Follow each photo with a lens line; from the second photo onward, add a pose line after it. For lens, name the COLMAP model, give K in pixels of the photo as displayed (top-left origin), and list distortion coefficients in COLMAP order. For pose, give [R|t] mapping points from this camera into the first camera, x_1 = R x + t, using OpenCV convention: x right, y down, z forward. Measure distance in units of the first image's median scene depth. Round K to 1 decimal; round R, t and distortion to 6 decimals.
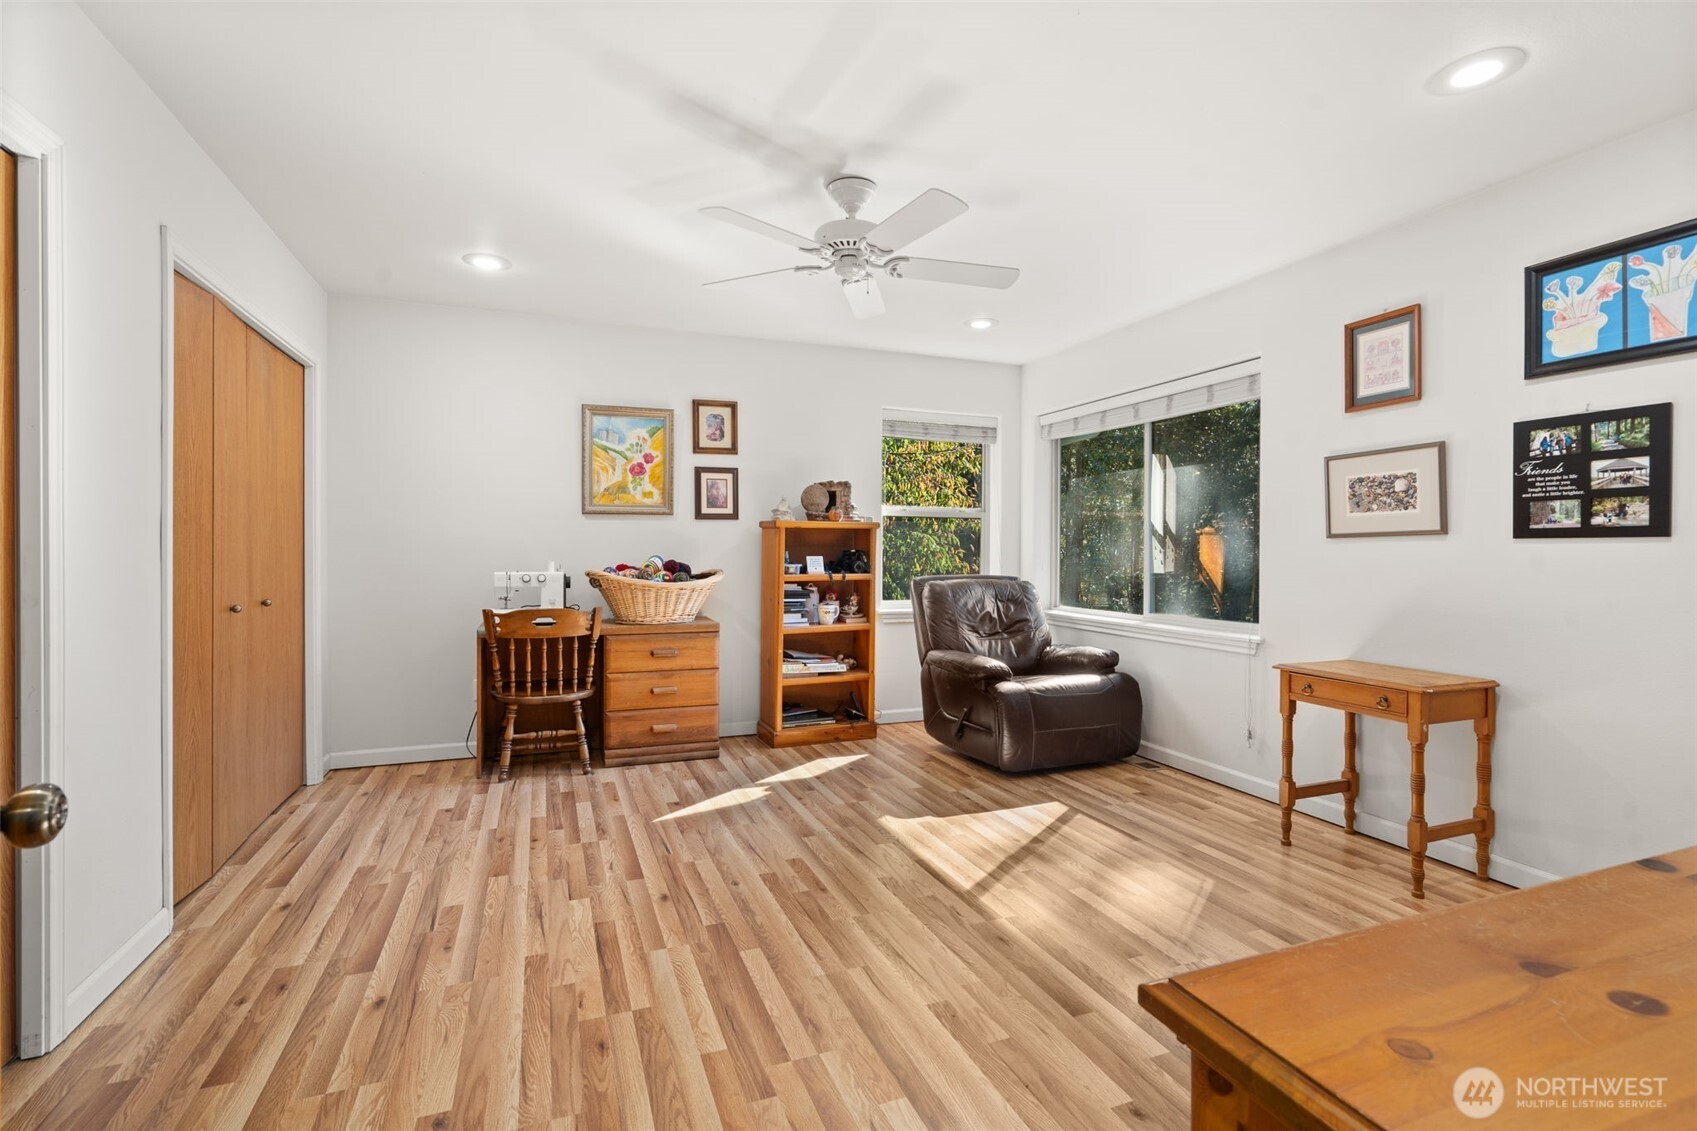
lens RADIAL K [[774.1, 0, 844.1], [0, 774.1, 553.5], [0, 0, 1]] dist [0.004034, 0.000796]
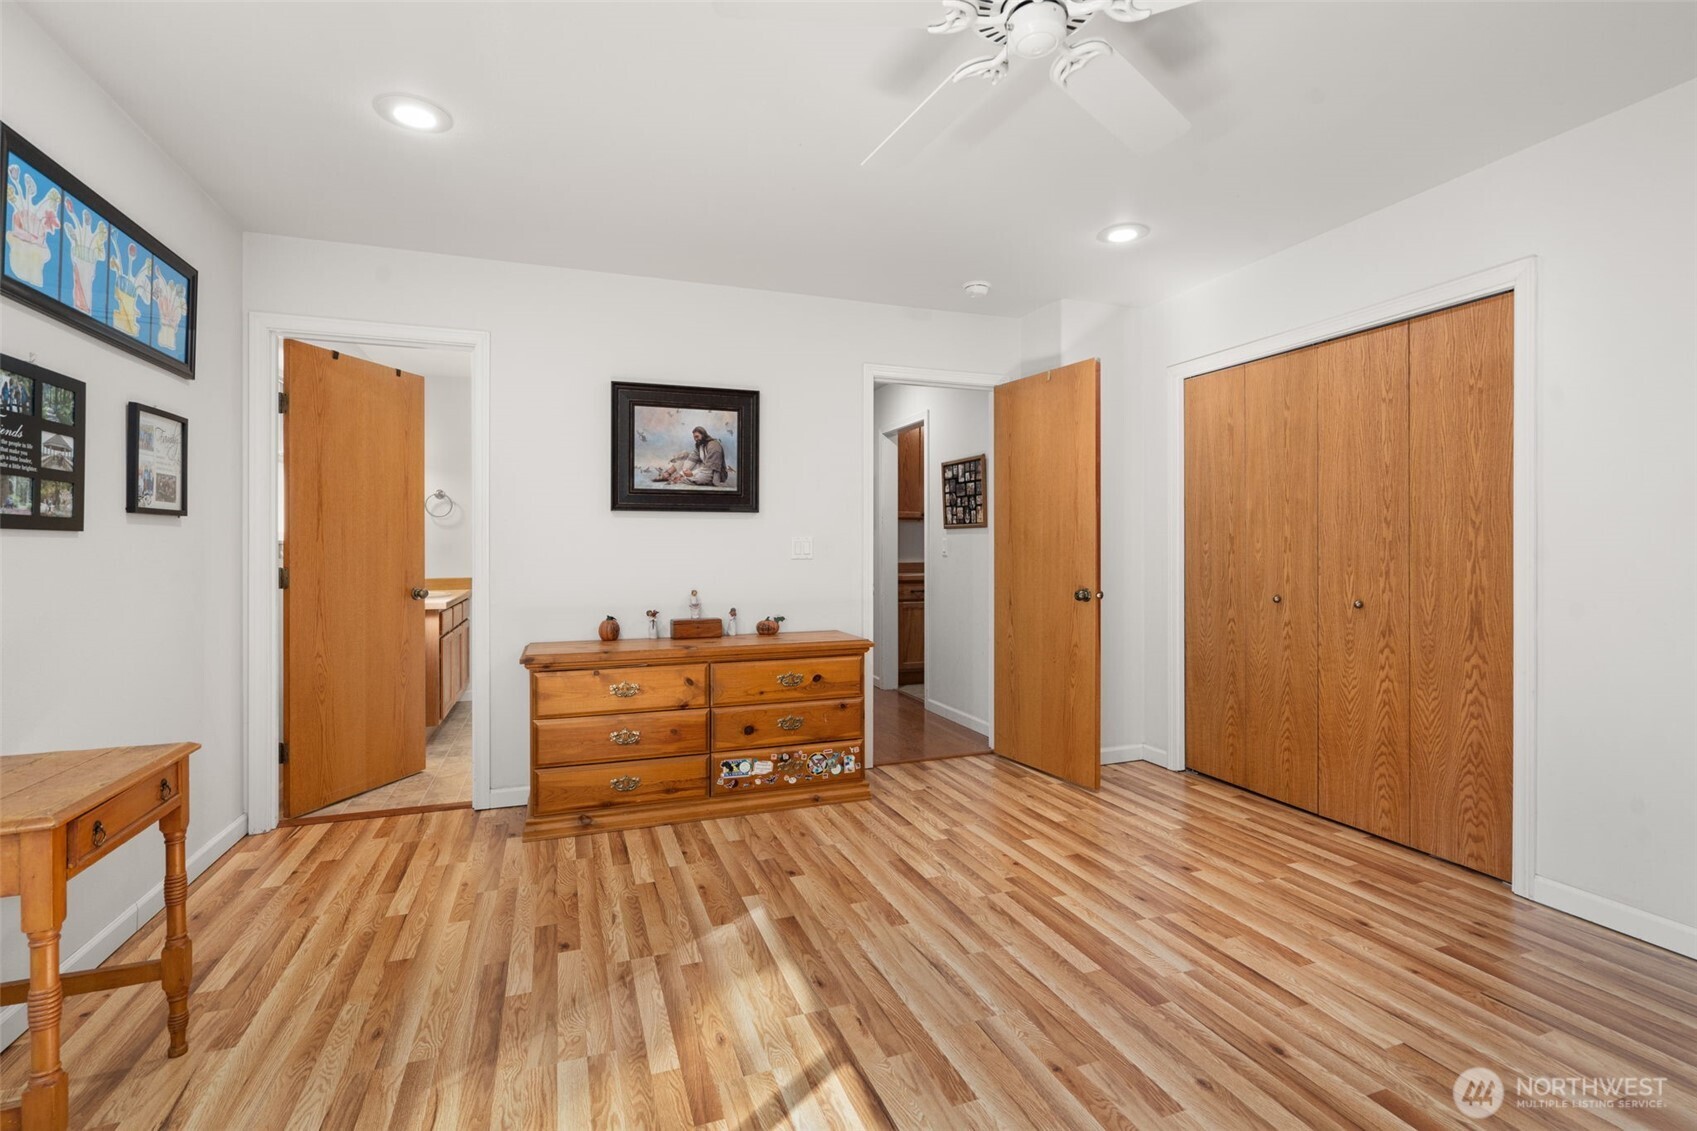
lens RADIAL K [[774.1, 0, 849.9], [0, 774.1, 554.6], [0, 0, 1]] dist [0.004034, 0.000796]
pose [[-0.999968, -0.002727, 0.007516, 0.164957], [-0.002591, 0.999835, 0.017982, -0.012386], [-0.007564, 0.017962, -0.999810, 1.894106]]
